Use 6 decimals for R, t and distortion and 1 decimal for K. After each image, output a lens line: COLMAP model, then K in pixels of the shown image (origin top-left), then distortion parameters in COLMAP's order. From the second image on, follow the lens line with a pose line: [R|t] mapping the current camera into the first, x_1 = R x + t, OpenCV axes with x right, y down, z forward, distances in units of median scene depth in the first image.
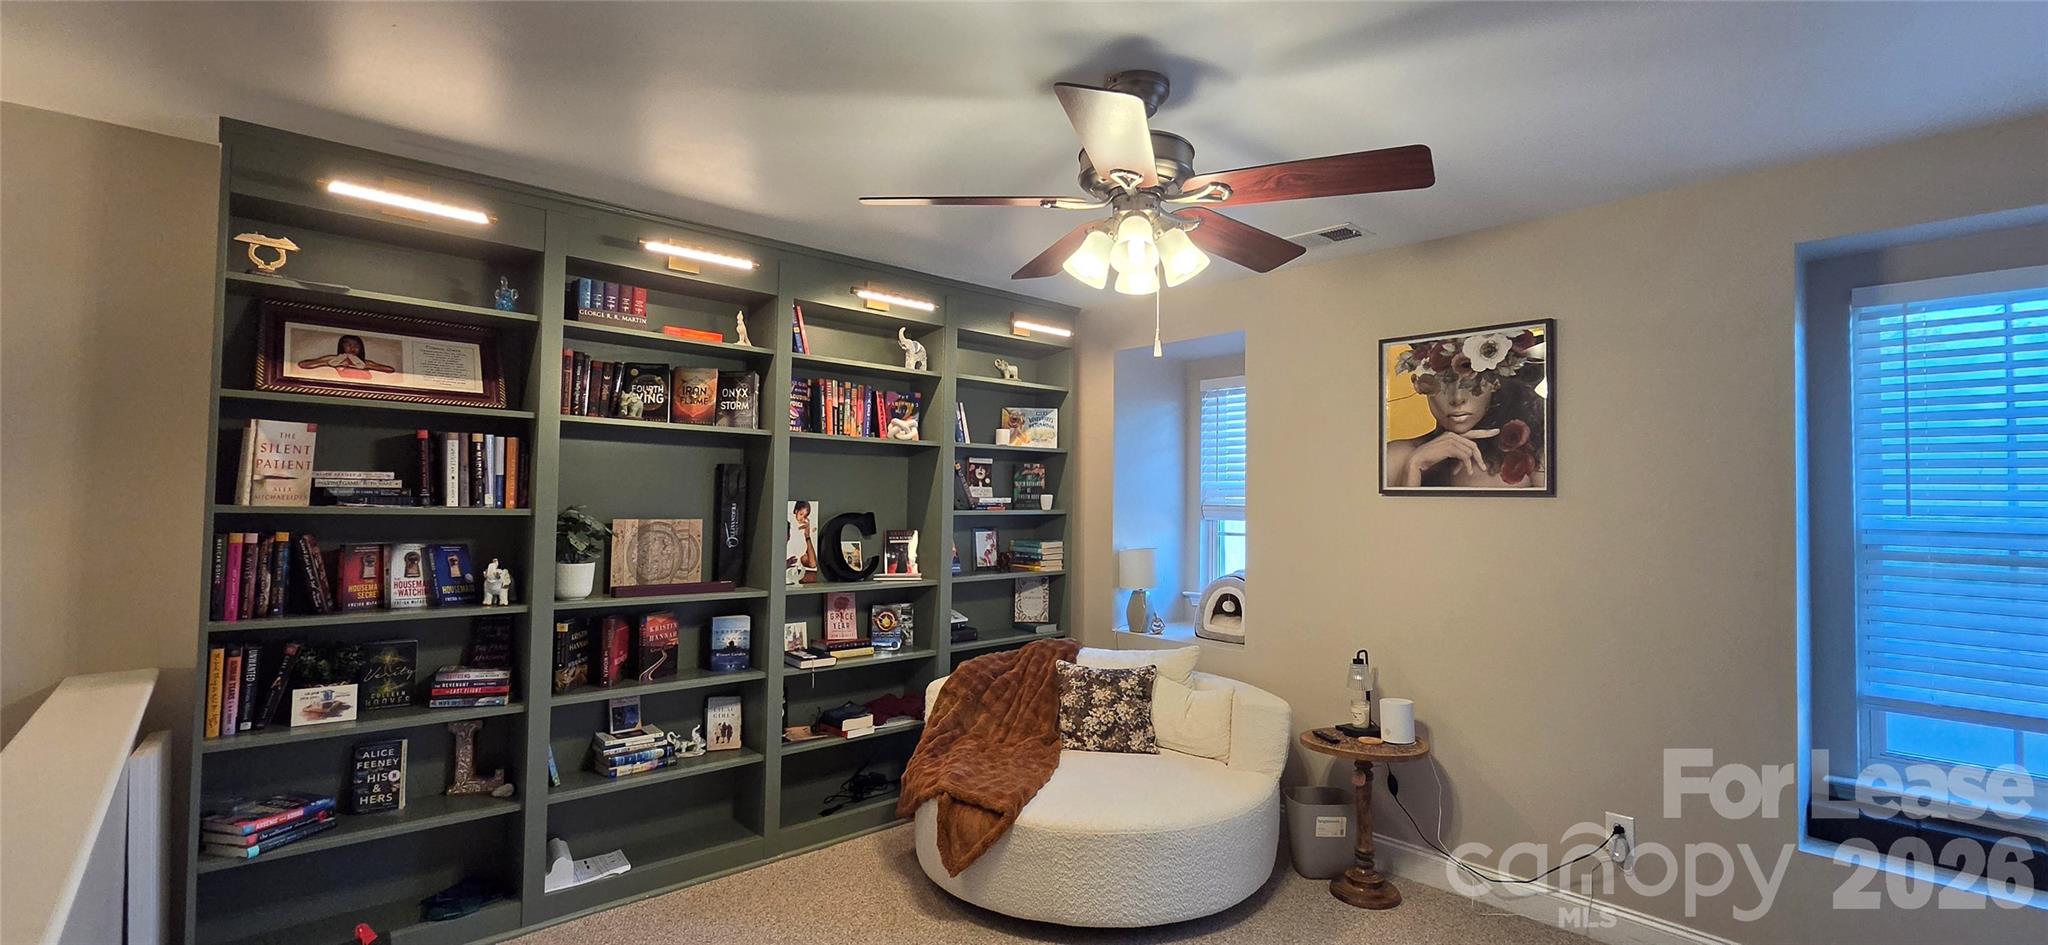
lens RADIAL K [[861.9, 0, 1035.8], [0, 861.9, 468.3], [0, 0, 1]] dist [-0.001791, -0.000367]
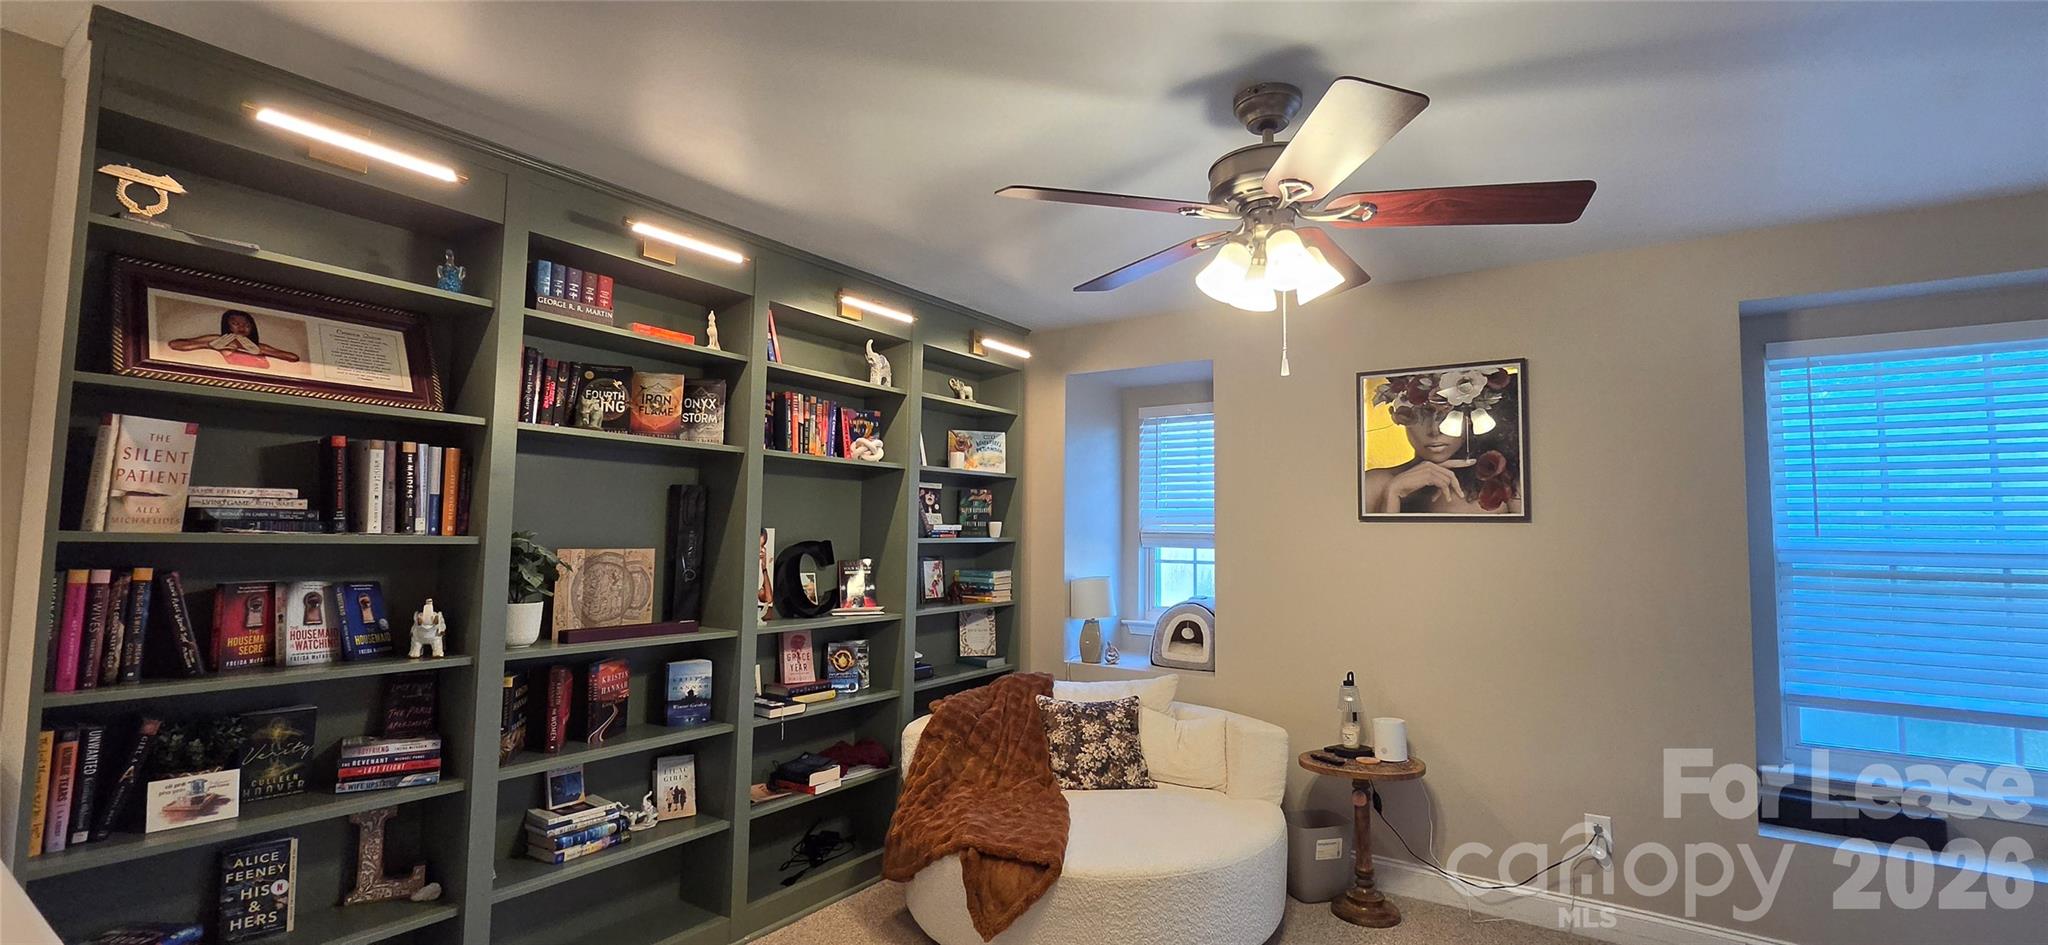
lens RADIAL K [[861.9, 0, 1035.8], [0, 861.9, 468.3], [0, 0, 1]] dist [-0.001791, -0.000367]
pose [[0.973505, 0.014788, 0.228189, -0.237992], [-0.006745, 0.999329, -0.035988, 0.007988], [-0.228568, 0.033495, 0.972951, 0.081162]]
